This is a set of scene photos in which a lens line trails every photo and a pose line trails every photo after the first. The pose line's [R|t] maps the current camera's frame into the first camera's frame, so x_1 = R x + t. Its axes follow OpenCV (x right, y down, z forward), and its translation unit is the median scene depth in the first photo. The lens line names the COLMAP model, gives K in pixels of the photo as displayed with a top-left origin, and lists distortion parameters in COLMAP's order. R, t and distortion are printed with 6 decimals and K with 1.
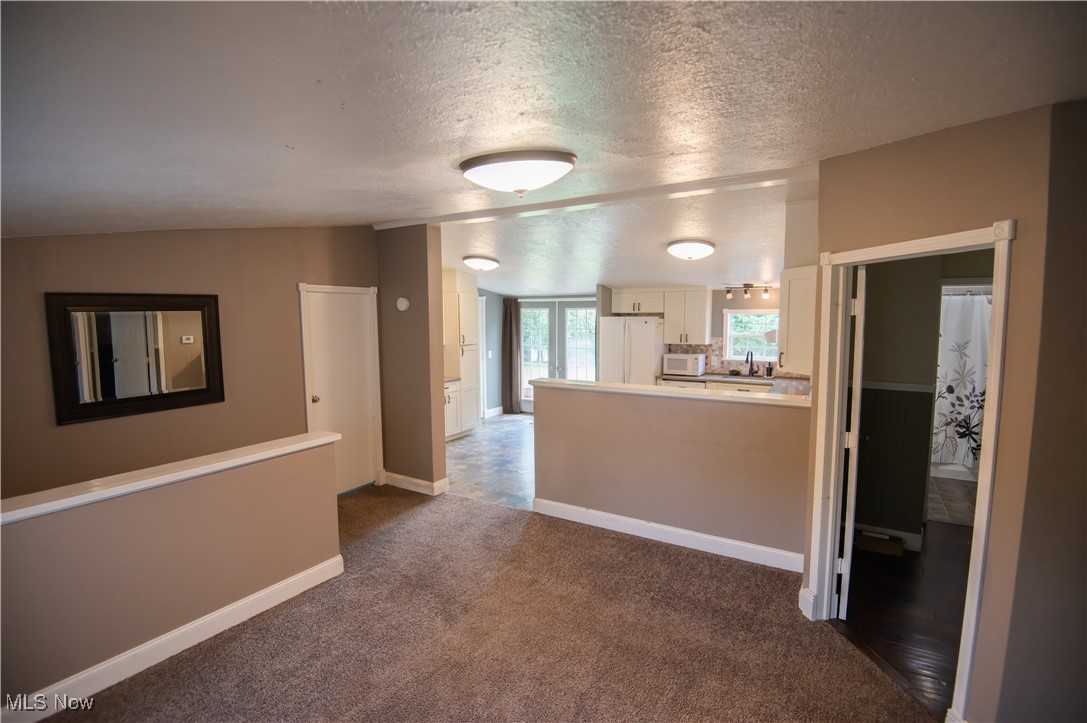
lens RADIAL K [[502.6, 0, 540.1], [0, 502.6, 356.3], [0, 0, 1]] dist [-0.019914, -0.013573]
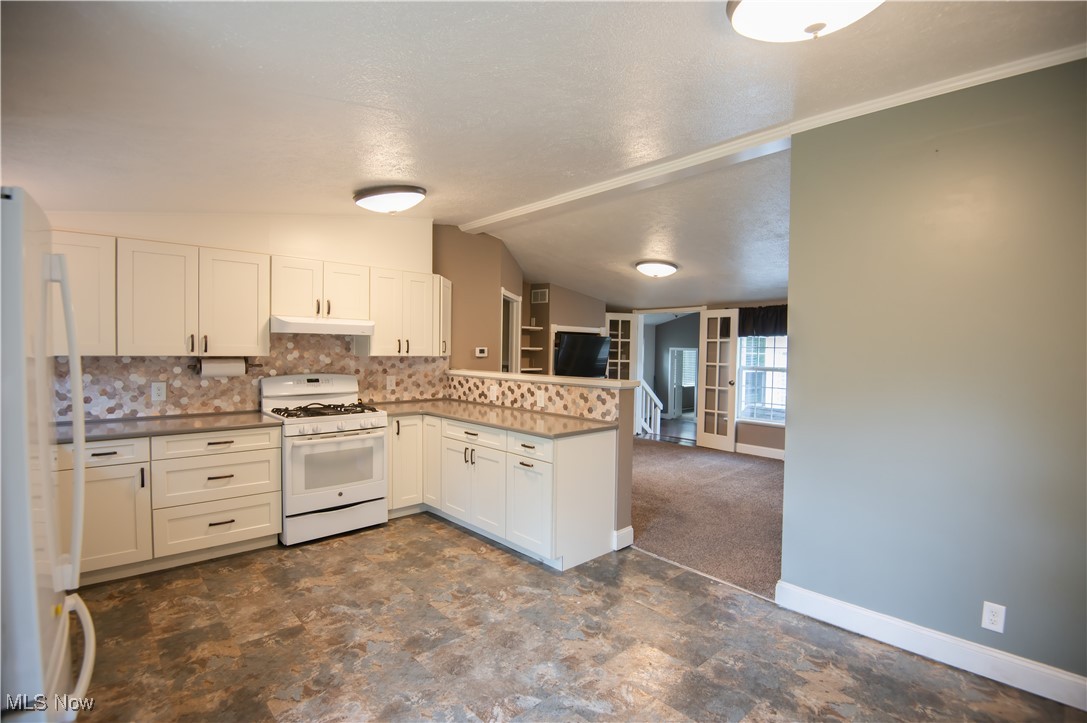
lens RADIAL K [[506.0, 0, 542.8], [0, 506.0, 365.2], [0, 0, 1]] dist [-0.012818, -0.015294]
pose [[-0.964948, -0.014053, 0.262064, -0.060251], [0.014971, 0.993992, 0.108426, -0.049306], [-0.262013, 0.108549, -0.958940, 1.280890]]
